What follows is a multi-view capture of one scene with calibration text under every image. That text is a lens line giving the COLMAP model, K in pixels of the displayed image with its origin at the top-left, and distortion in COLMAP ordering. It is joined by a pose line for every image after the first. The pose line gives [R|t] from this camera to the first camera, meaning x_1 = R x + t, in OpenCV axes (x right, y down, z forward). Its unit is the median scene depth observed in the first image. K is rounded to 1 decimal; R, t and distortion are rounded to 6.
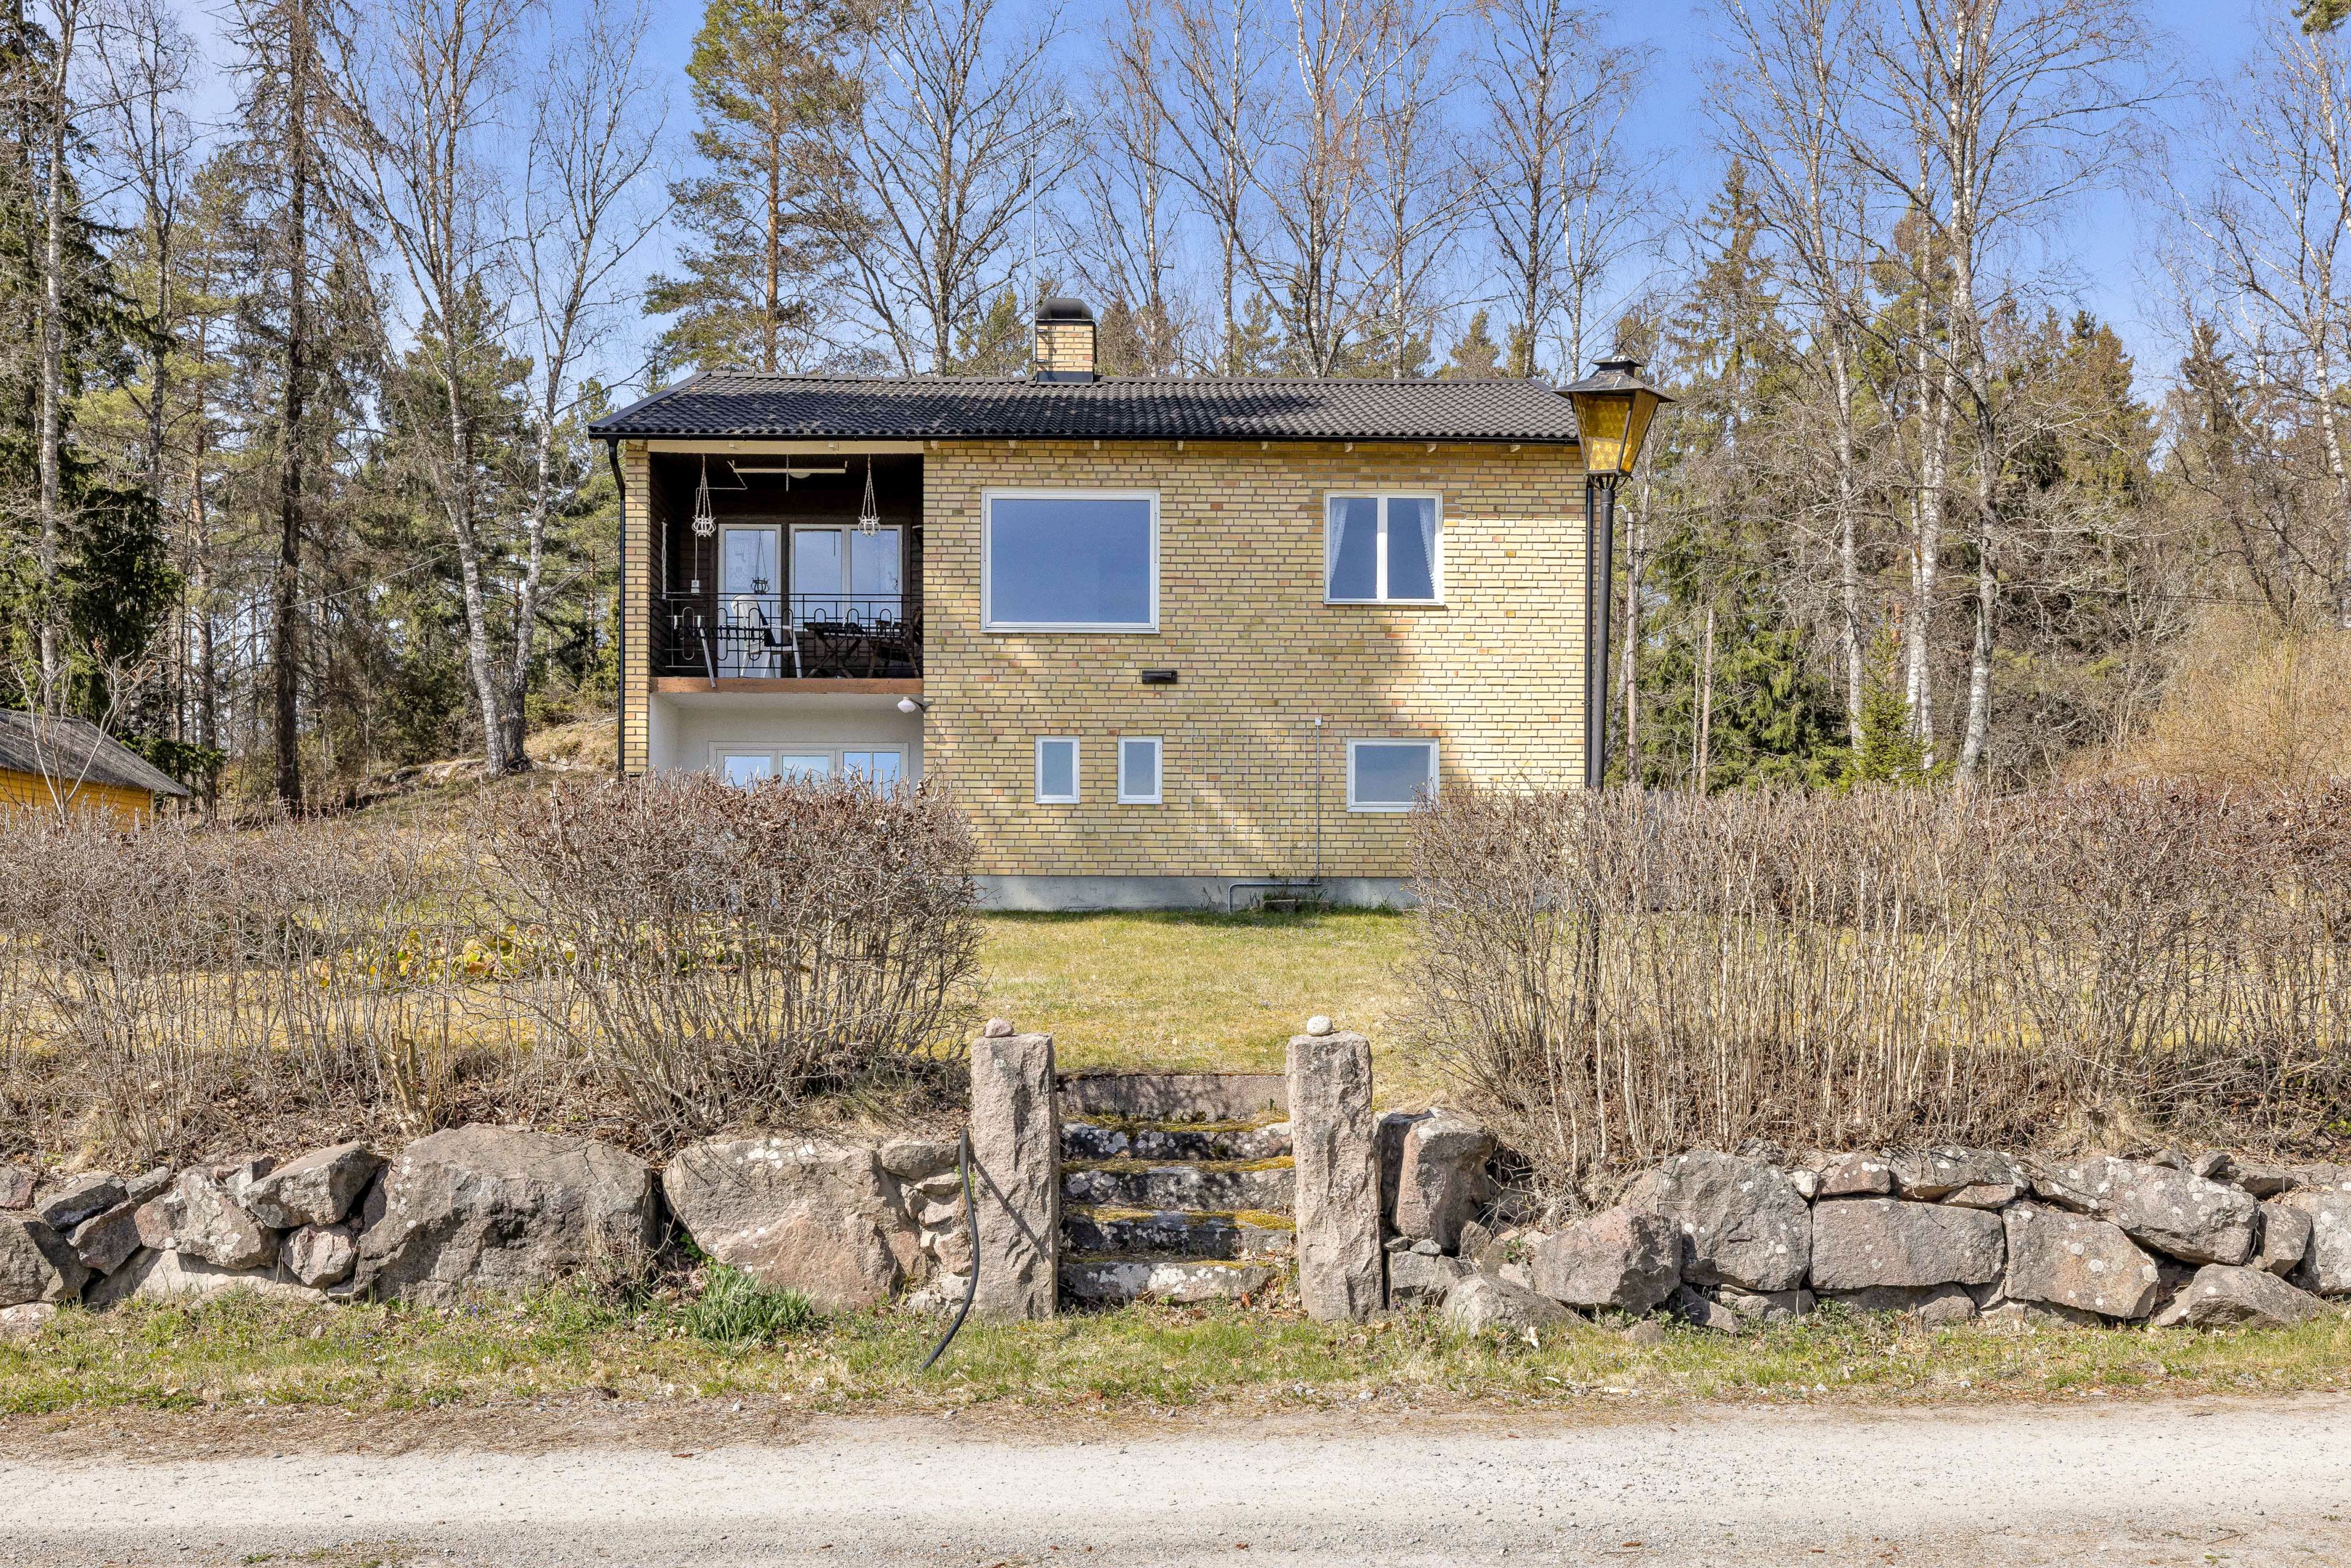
lens RADIAL K [[1984.3, 0, 1161.5], [0, 1984.3, 949.2], [0, 0, 1]] dist [0.005355, -0.007098]
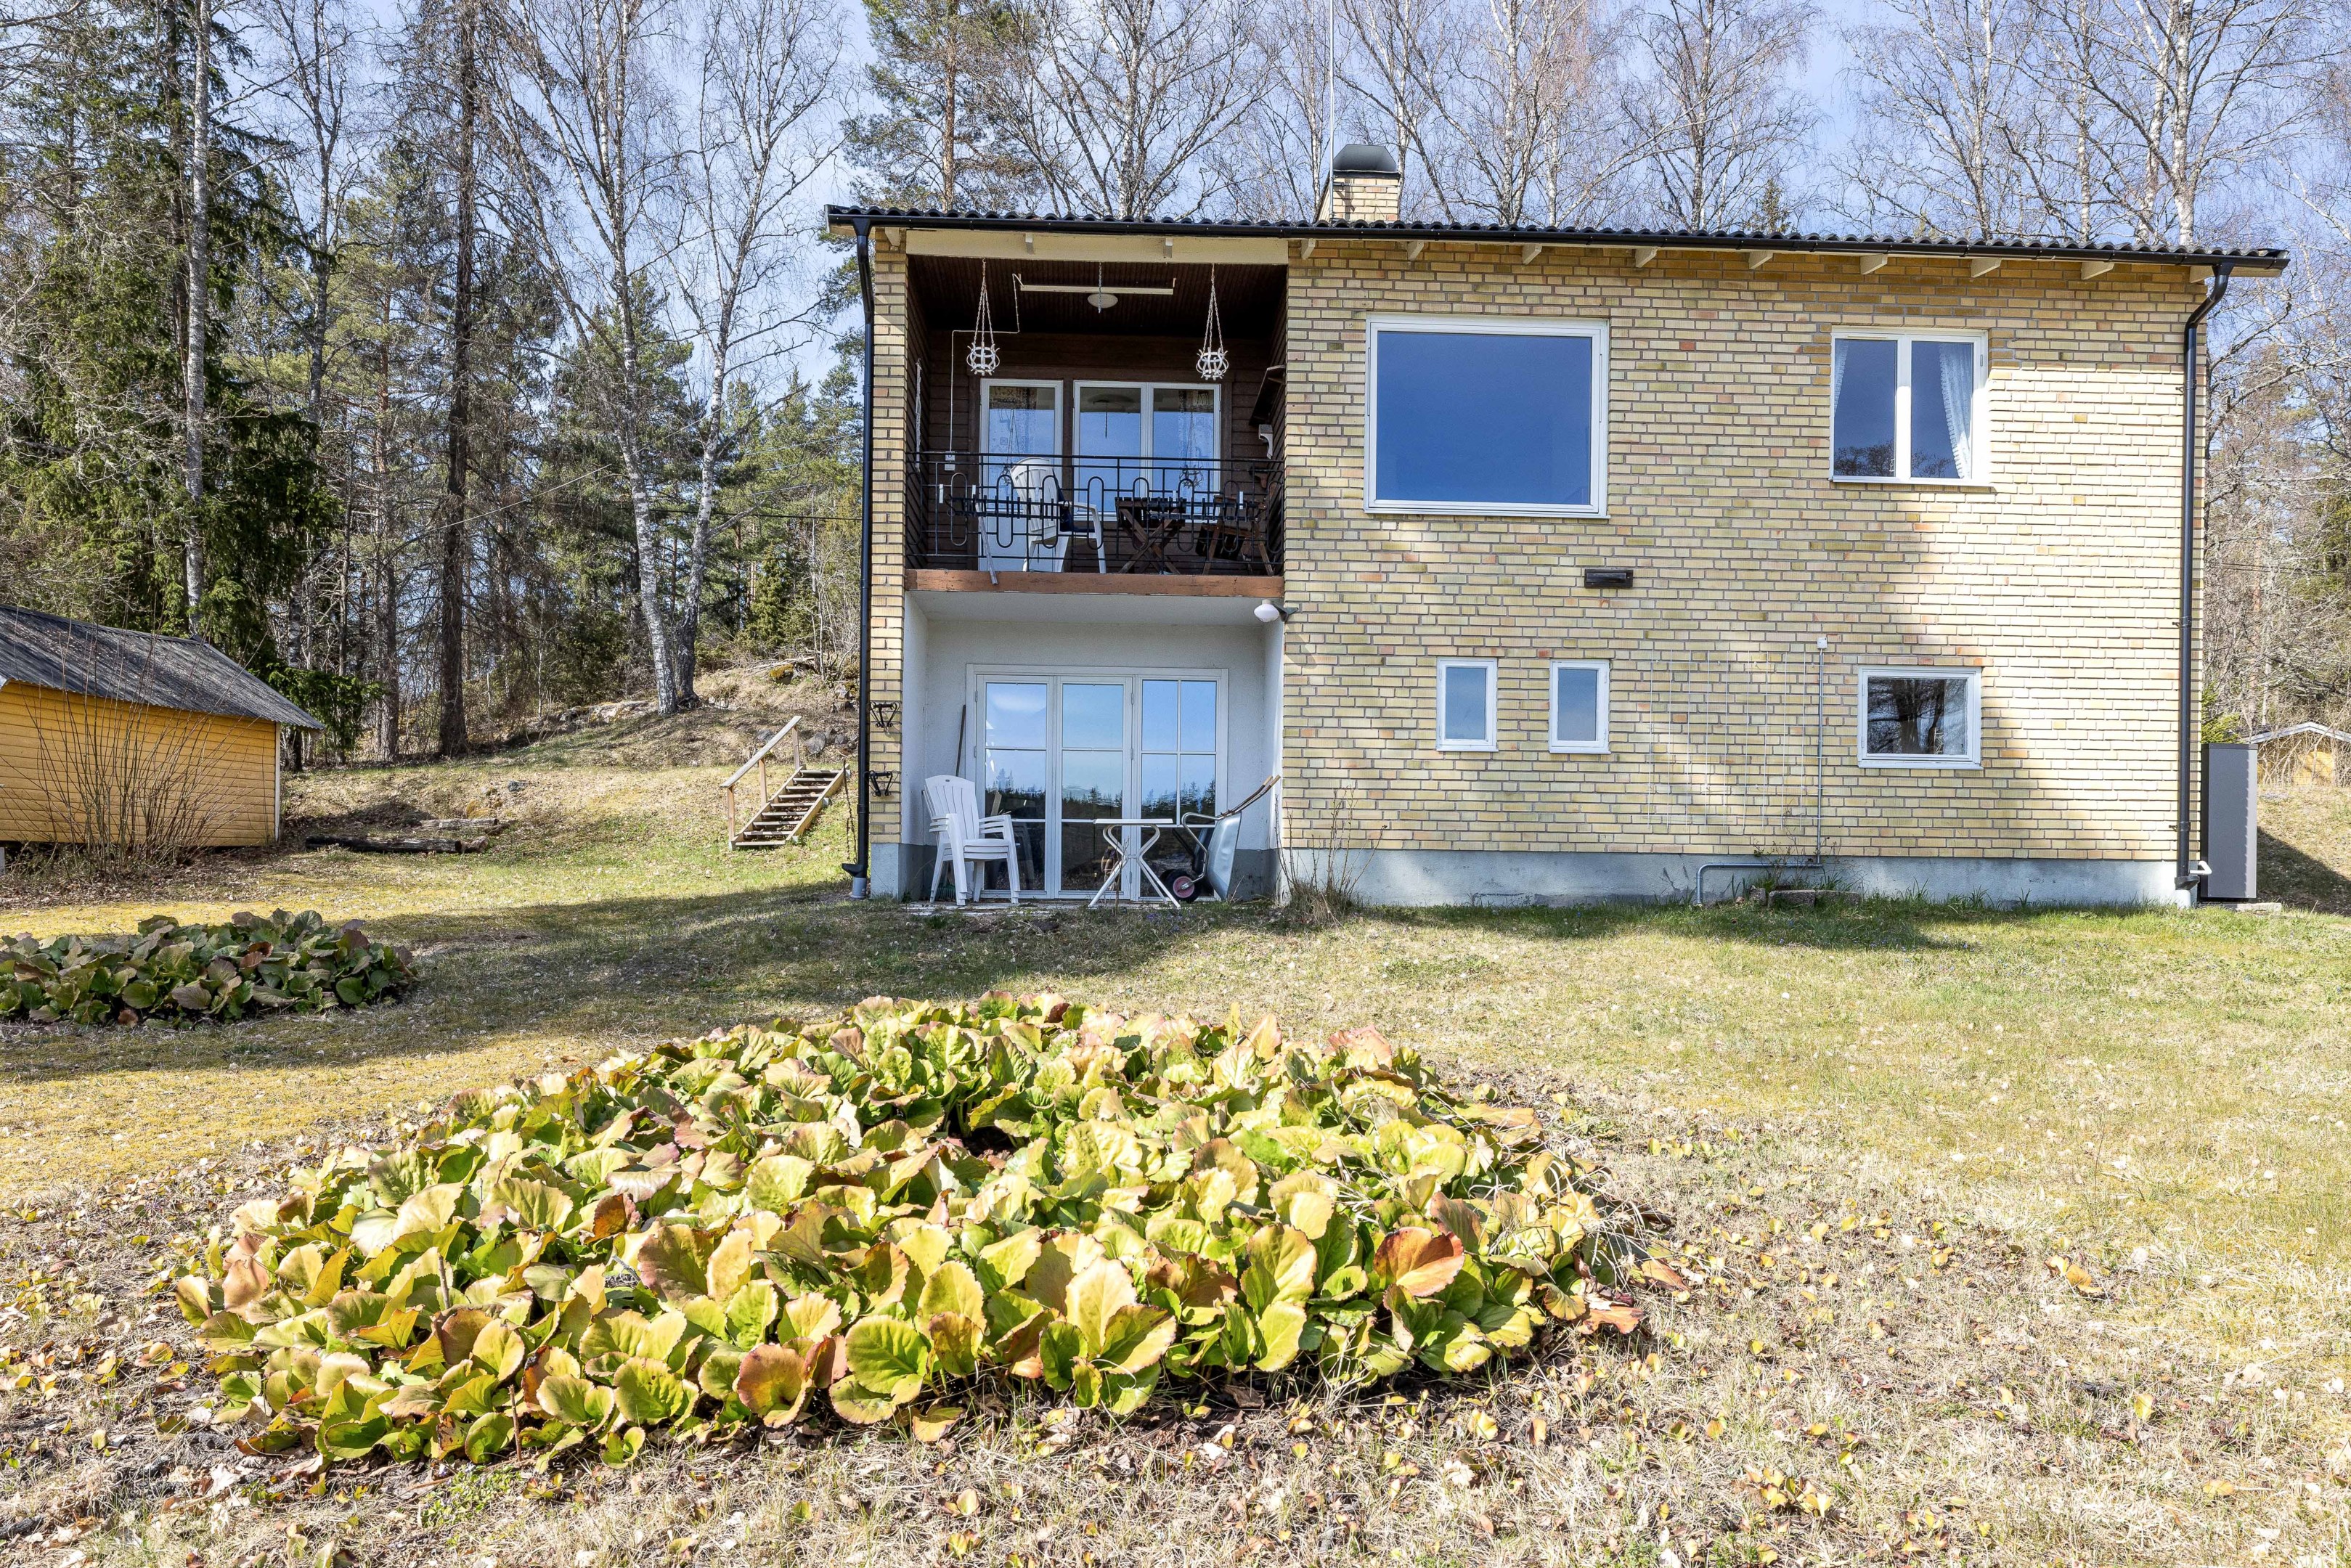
lens RADIAL K [[1460.4, 0, 1162.7], [0, 1460.4, 870.6], [0, 0, 1]] dist [-0.004979, 0.000579]
pose [[0.999798, 0.009886, 0.017498, -0.150775], [-0.010072, 0.999894, 0.010559, -0.029895], [-0.017392, -0.010734, 0.999791, 0.408652]]
